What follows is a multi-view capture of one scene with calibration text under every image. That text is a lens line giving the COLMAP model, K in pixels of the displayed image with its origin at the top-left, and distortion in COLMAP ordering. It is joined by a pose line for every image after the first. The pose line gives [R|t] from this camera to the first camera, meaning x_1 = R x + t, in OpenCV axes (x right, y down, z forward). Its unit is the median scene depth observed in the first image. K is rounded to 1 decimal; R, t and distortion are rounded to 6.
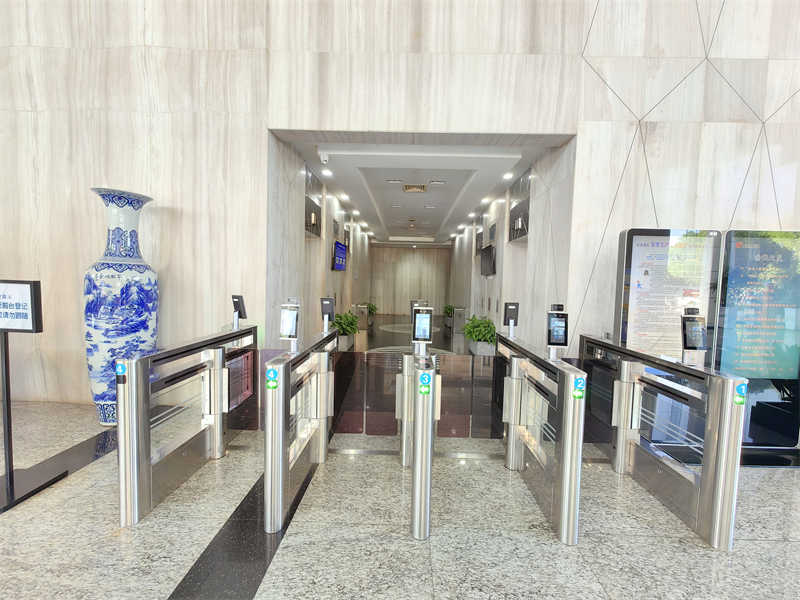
lens RADIAL K [[310.2, 0, 400.0], [0, 310.2, 300.0], [0, 0, 1]] dist [0.001689, -0.000836]
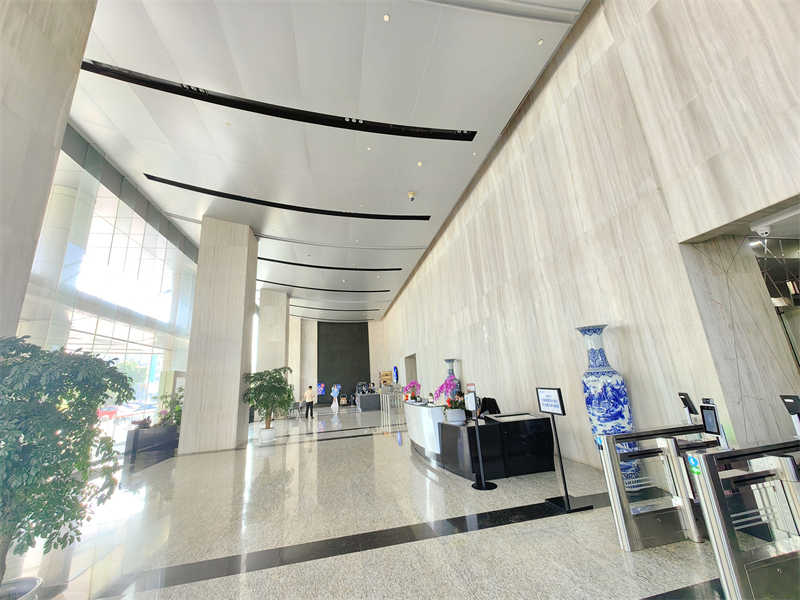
lens RADIAL K [[310.2, 0, 400.0], [0, 310.2, 300.0], [0, 0, 1]] dist [0.001689, -0.000836]
pose [[0.210055, -0.284545, -0.935367, 0.448887], [0.022773, 0.957876, -0.286279, -0.039230], [0.977424, 0.038834, 0.207687, -0.304950]]
